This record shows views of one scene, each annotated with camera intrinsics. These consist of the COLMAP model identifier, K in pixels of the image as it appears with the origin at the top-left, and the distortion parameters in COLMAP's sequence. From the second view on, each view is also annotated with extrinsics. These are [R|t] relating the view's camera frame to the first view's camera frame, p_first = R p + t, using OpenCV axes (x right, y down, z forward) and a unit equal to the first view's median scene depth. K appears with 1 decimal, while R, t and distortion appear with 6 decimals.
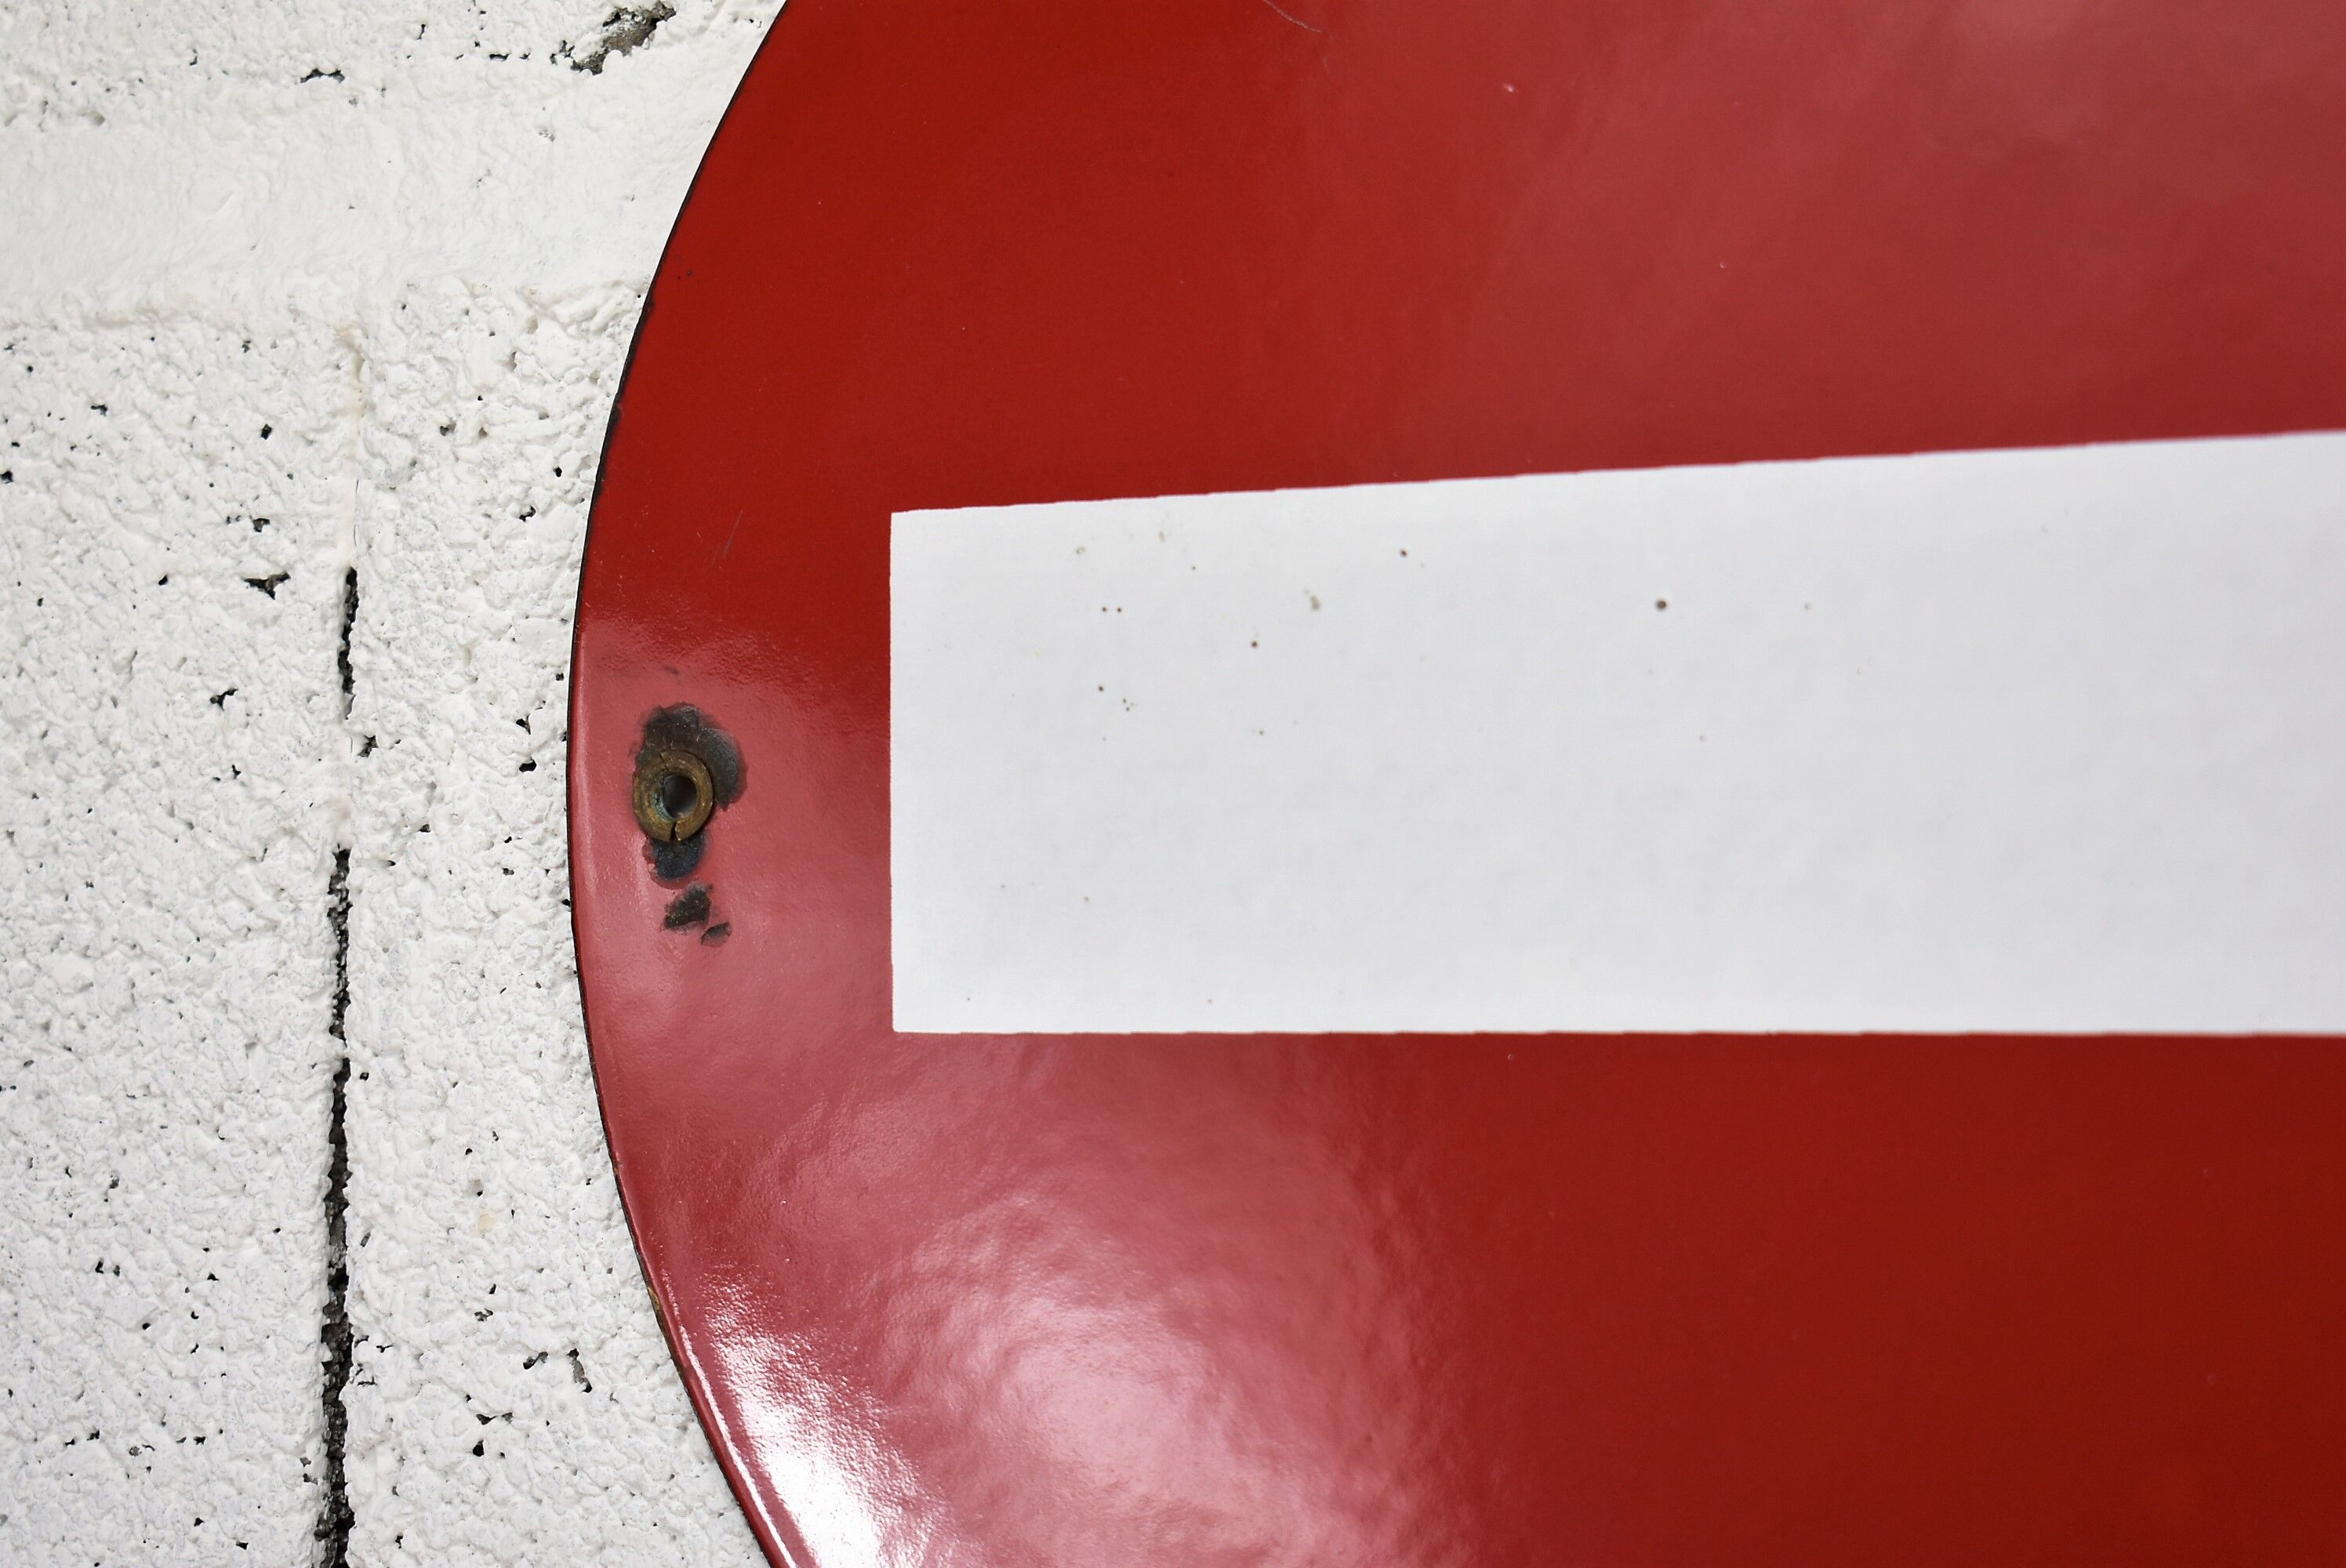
lens RADIAL K [[4403.6, 0, 1173.0], [0, 4403.6, 778.4], [0, 0, 1]] dist [0.004462, 0.000000]
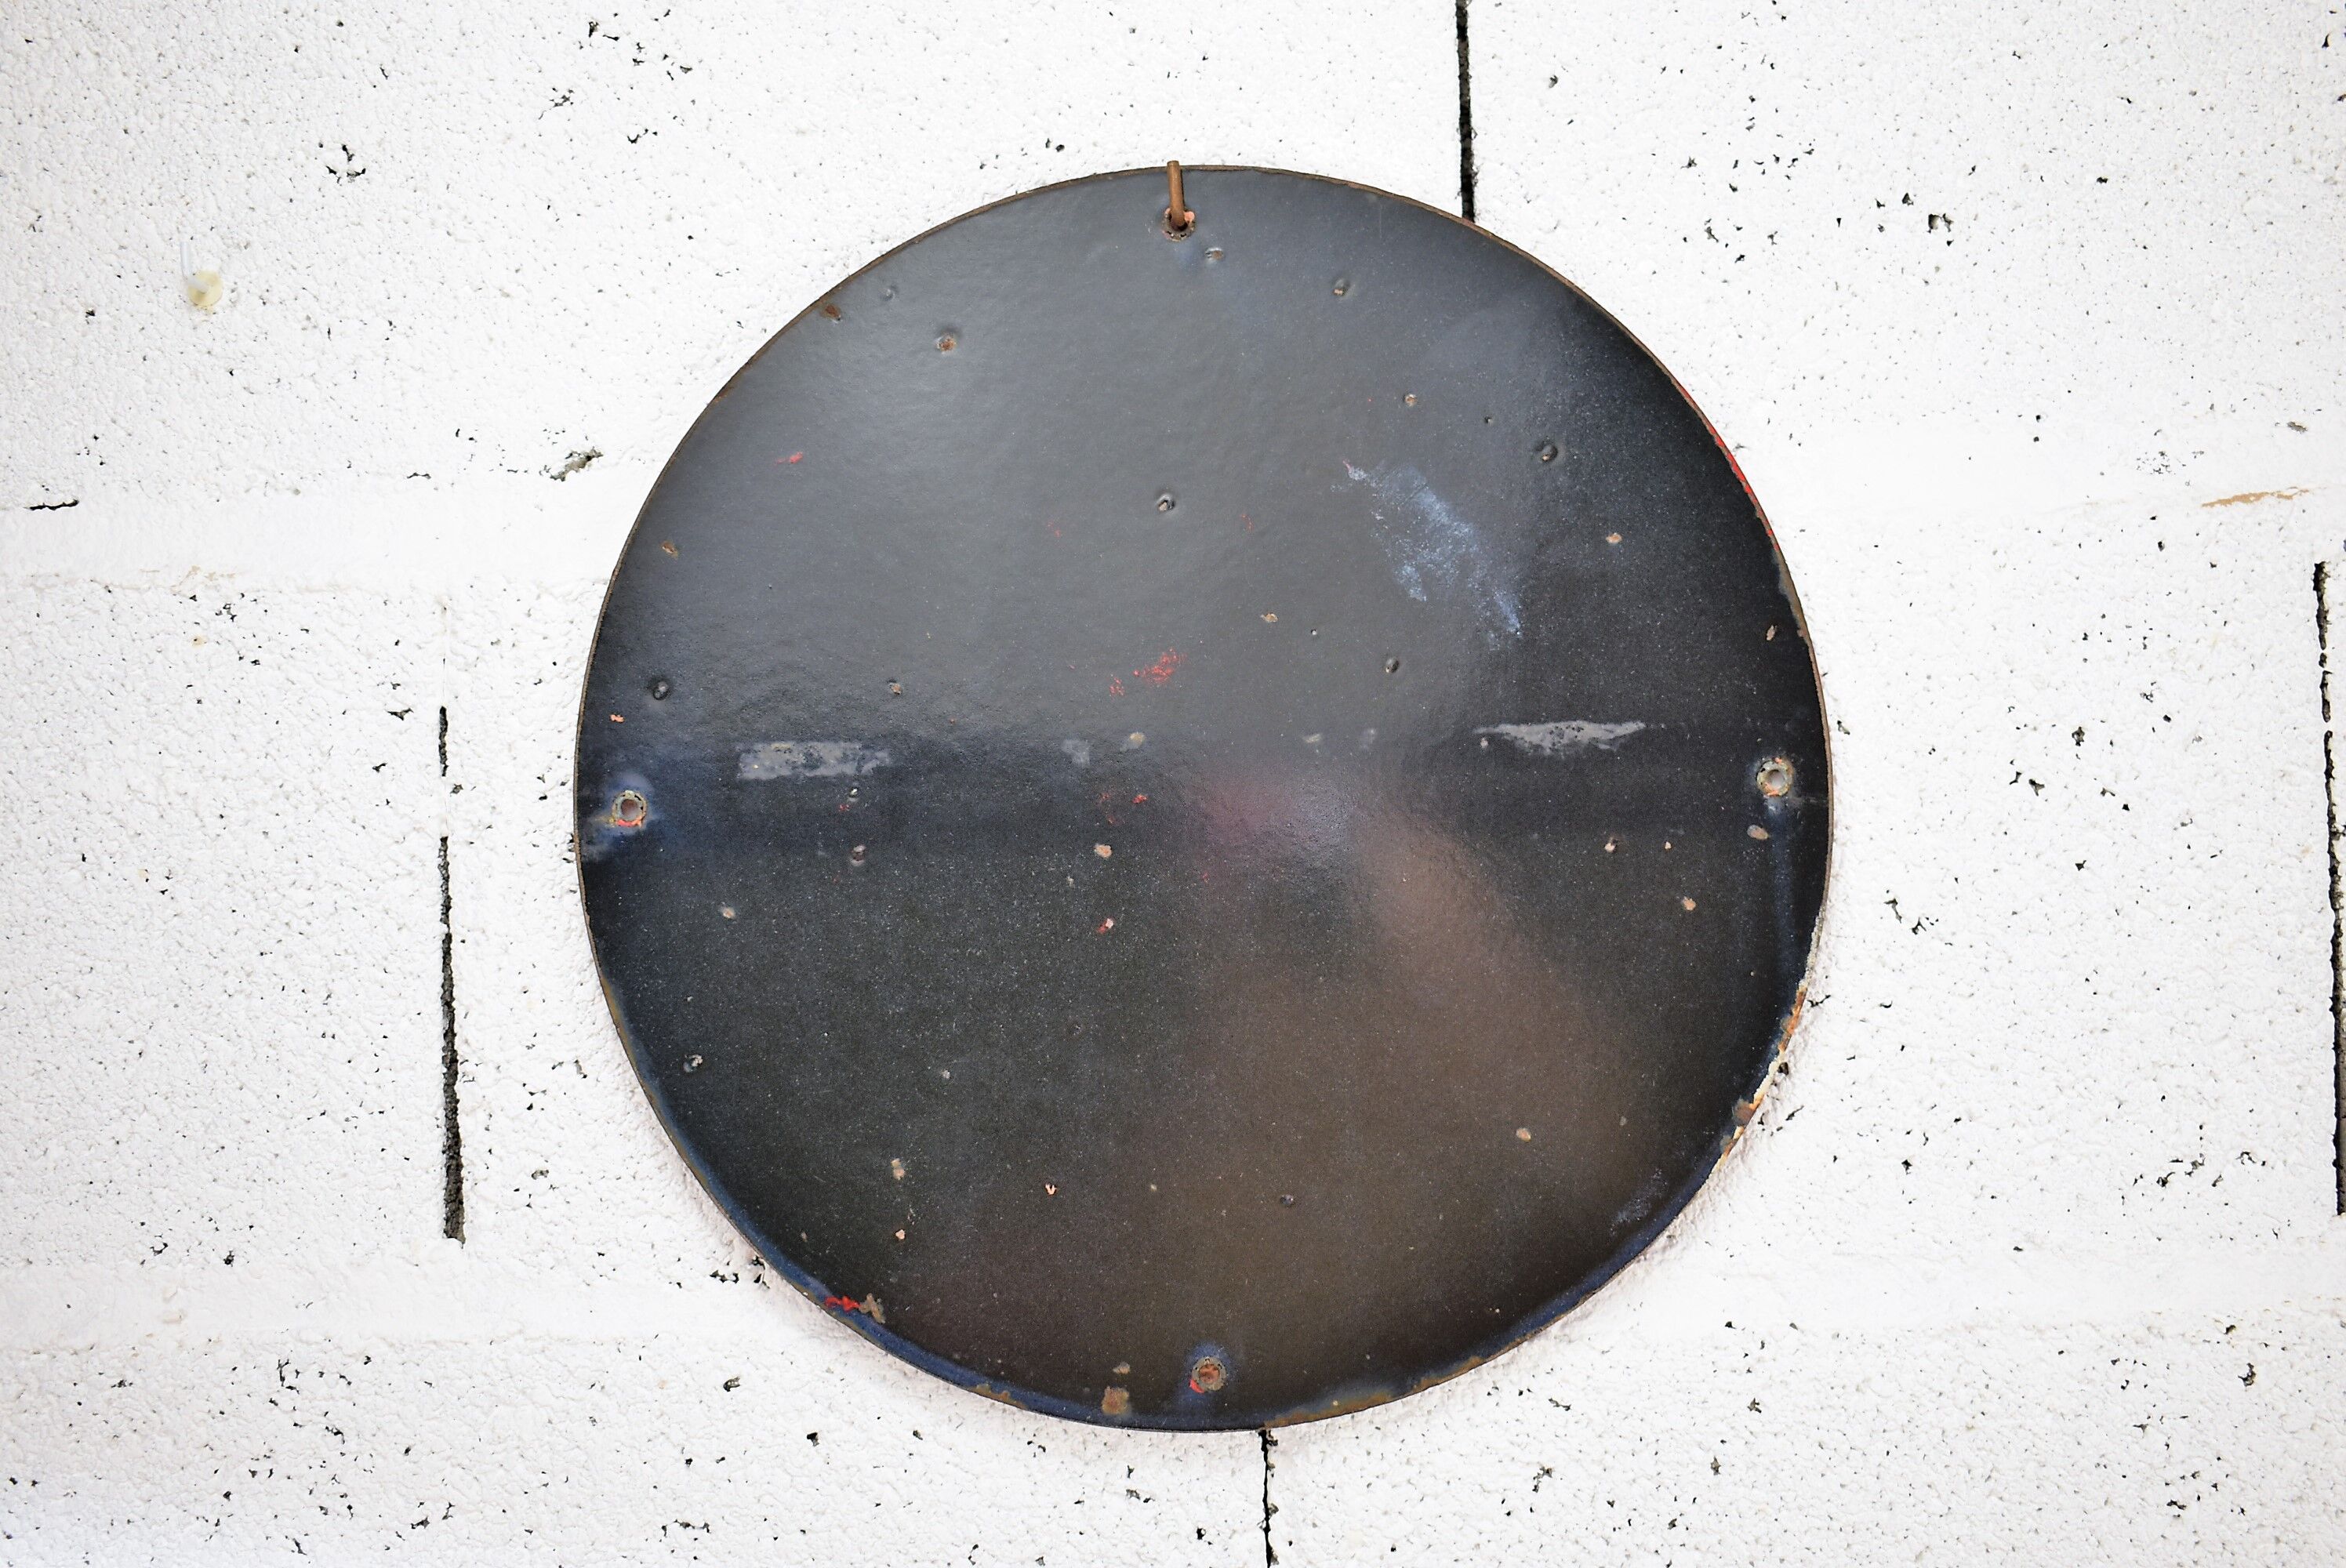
lens RADIAL K [[2827.2, 0, 1178.9], [0, 2827.2, 795.0], [0, 0, 1]] dist [-0.081336, 0.000000]
pose [[0.940130, -0.024987, 0.339900, -0.319781], [0.013960, 0.999295, 0.034848, -0.047821], [-0.340531, -0.028017, 0.939816, -0.422459]]
